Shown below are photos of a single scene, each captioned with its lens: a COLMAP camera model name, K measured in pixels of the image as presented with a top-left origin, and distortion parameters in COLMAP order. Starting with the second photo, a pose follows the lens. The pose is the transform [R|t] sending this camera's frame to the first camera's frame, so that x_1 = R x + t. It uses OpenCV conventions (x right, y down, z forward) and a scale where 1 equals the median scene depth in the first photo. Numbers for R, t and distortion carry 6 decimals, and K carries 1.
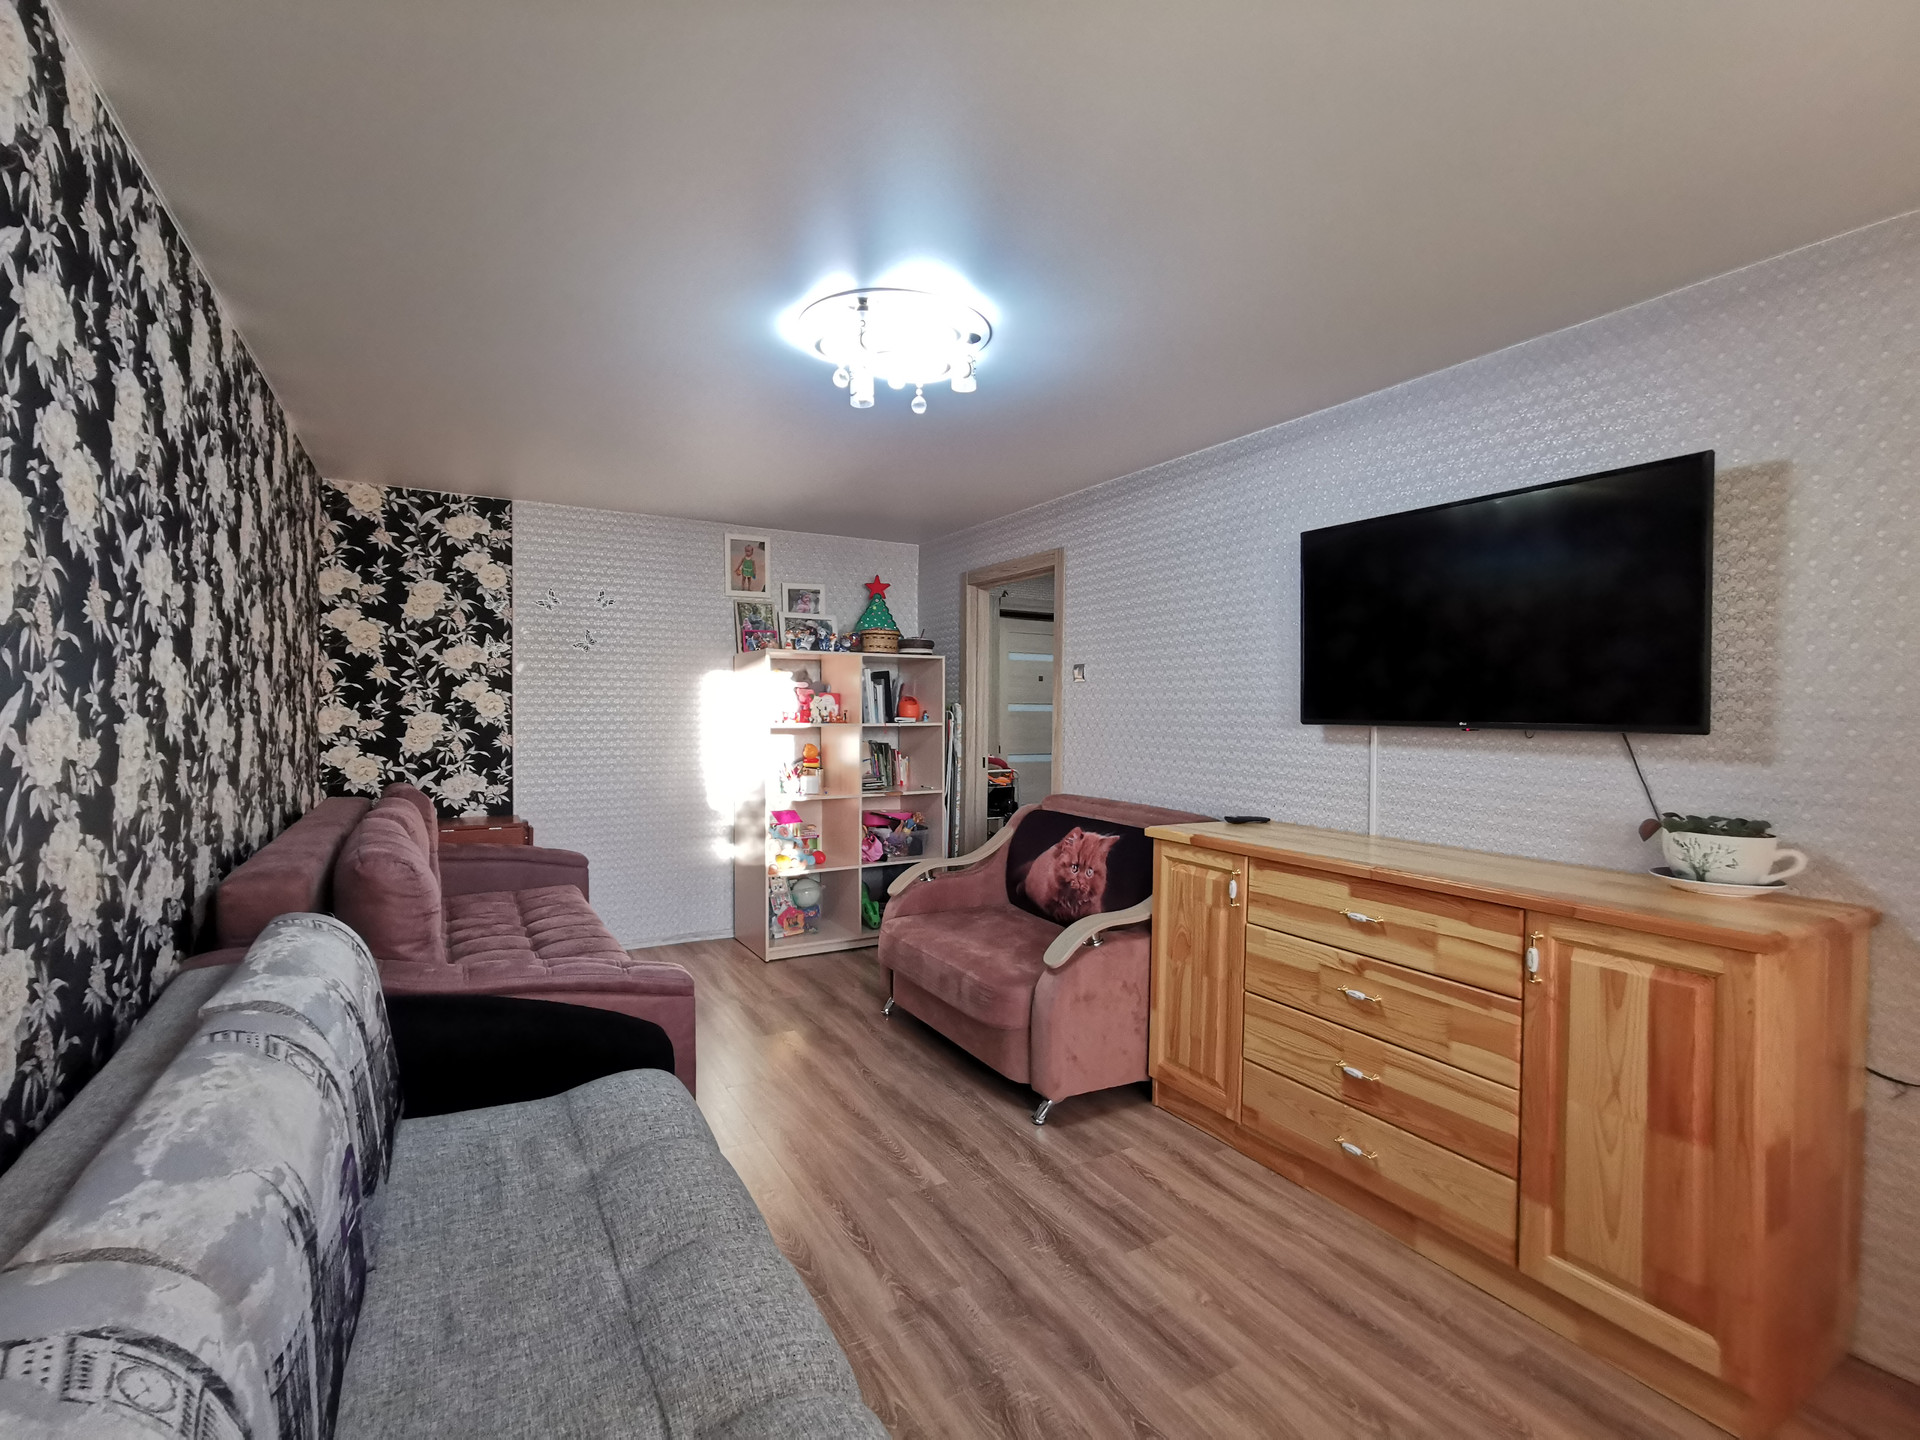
lens RADIAL K [[888.5, 0, 957.0], [0, 888.5, 721.8], [0, 0, 1]] dist [-0.011563, 0.014972]
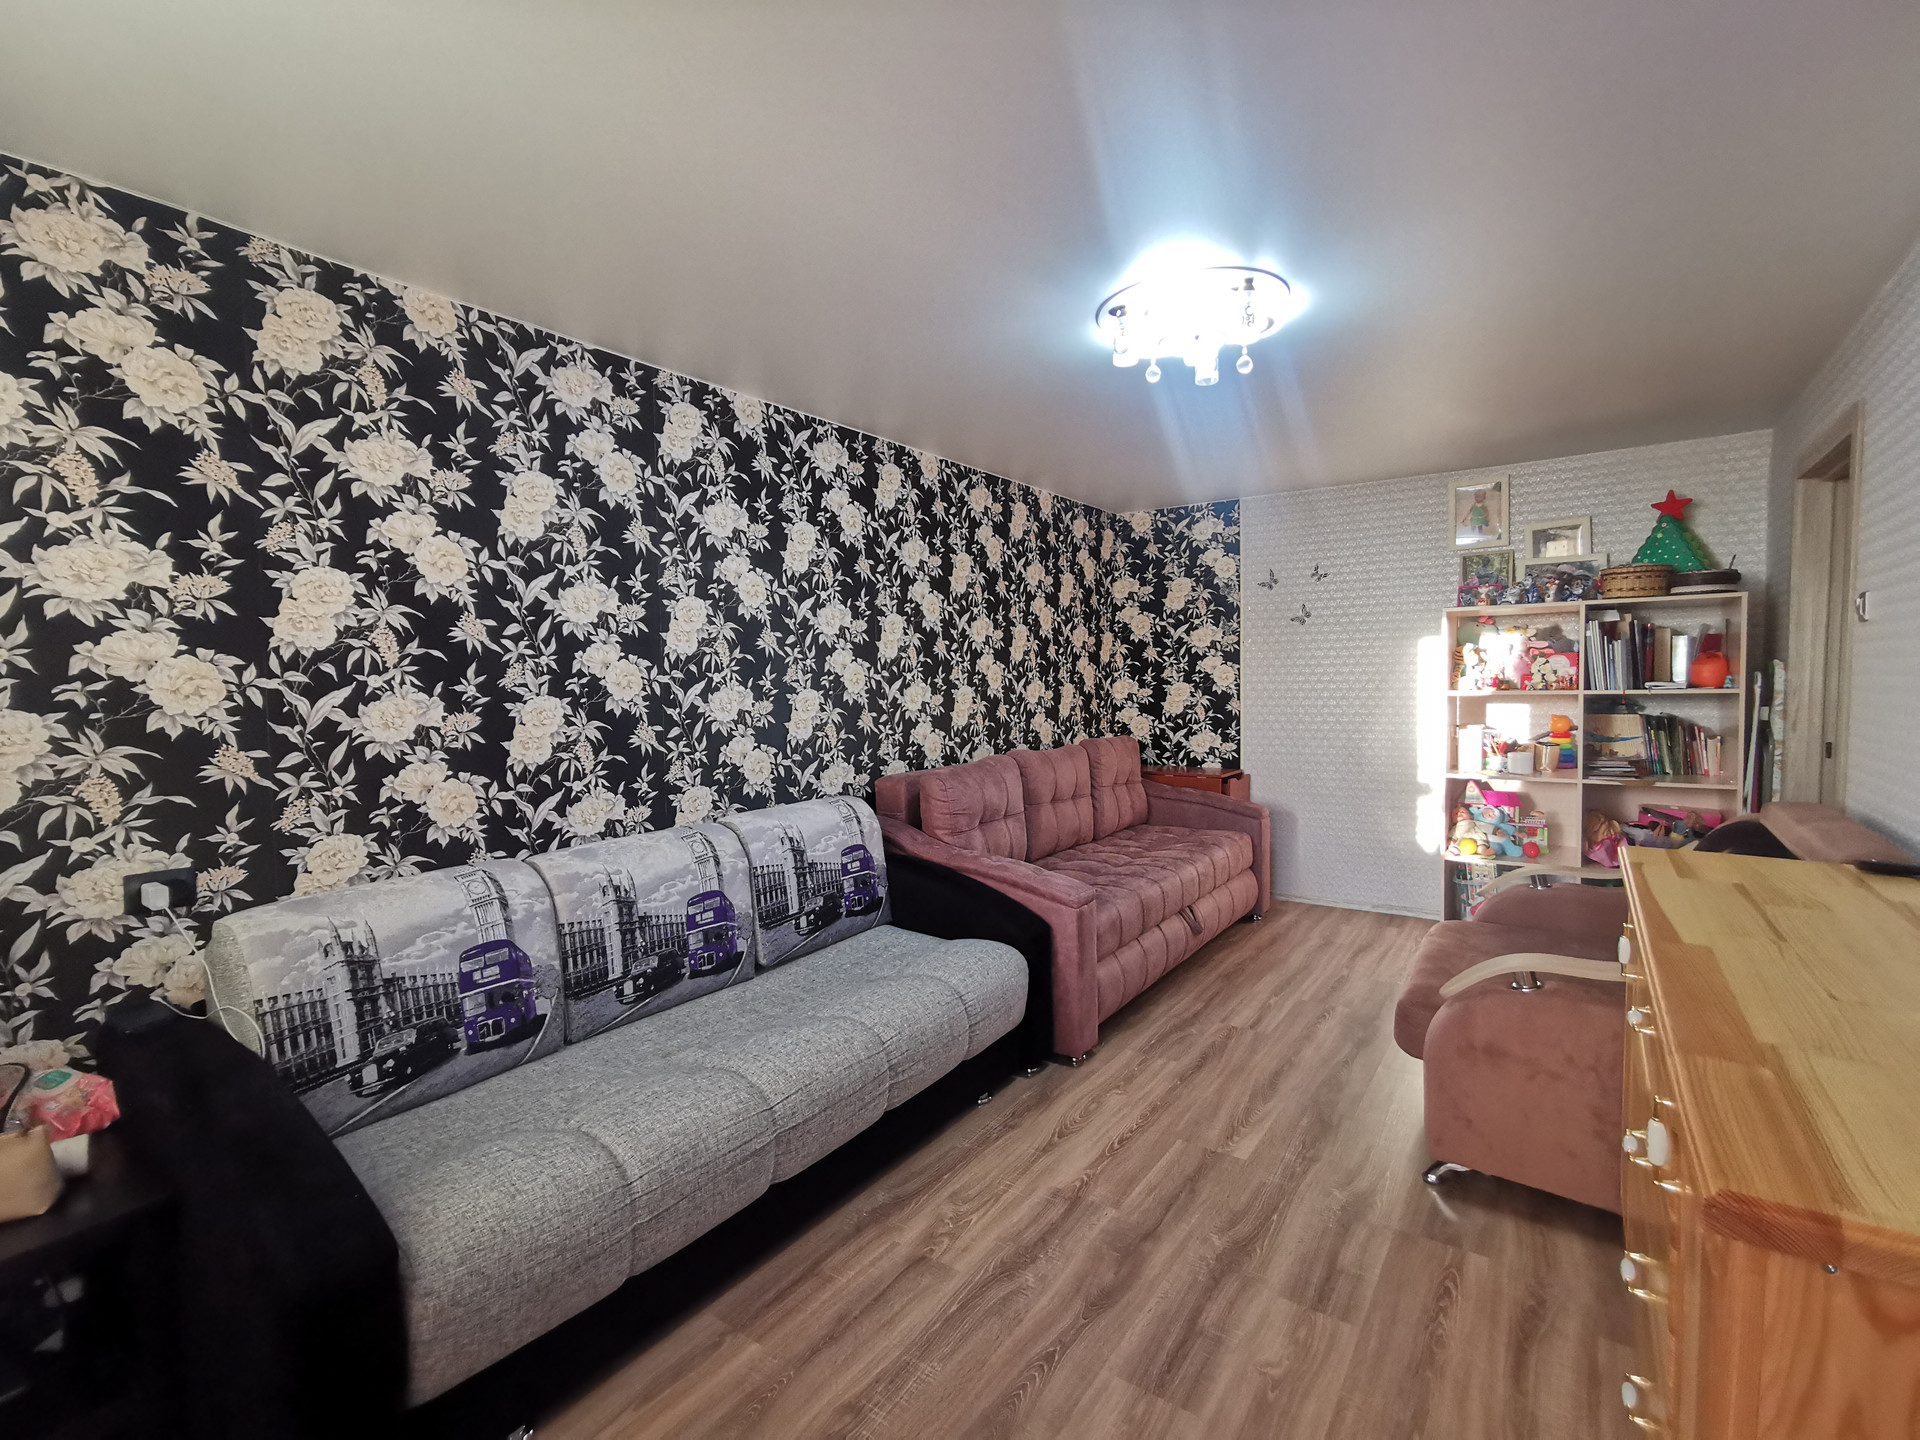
lens RADIAL K [[888.5, 0, 957.0], [0, 888.5, 721.8], [0, 0, 1]] dist [-0.011563, 0.014972]
pose [[0.416079, 0.031020, -0.908799, 0.426600], [0.005462, 0.999315, 0.036611, -0.002525], [0.909312, -0.020197, 0.415624, 0.180422]]
